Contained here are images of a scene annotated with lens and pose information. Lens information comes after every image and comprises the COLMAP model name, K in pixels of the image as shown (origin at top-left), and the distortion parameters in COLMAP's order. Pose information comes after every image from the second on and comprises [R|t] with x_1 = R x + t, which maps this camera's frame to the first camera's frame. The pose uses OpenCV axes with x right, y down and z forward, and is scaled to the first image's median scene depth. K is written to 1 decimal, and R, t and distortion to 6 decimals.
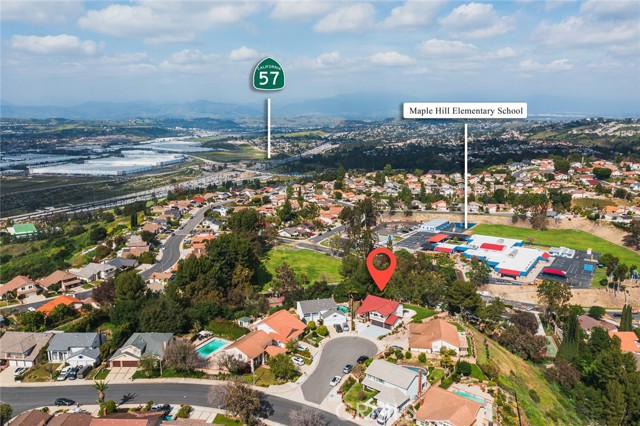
lens RADIAL K [[508.1, 0, 320.0], [0, 508.1, 213.0], [0, 0, 1]] dist [-0.006293, 0.001446]
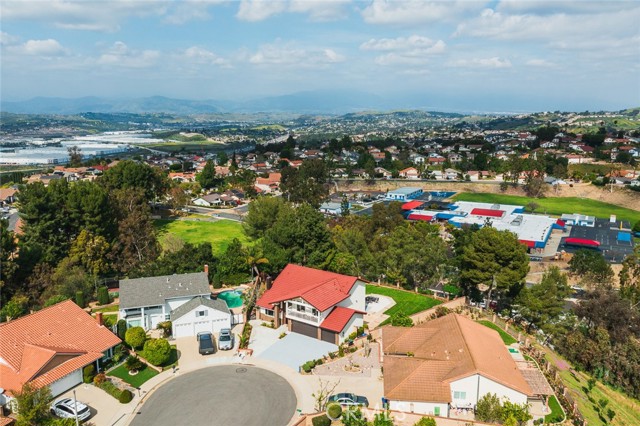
lens RADIAL K [[508.1, 0, 320.0], [0, 508.1, 213.0], [0, 0, 1]] dist [-0.006293, 0.001446]
pose [[0.997088, -0.010053, 0.075599, 0.043882], [0.009822, 0.999946, 0.003418, 0.056172], [-0.075629, -0.002665, 0.997132, 0.270734]]
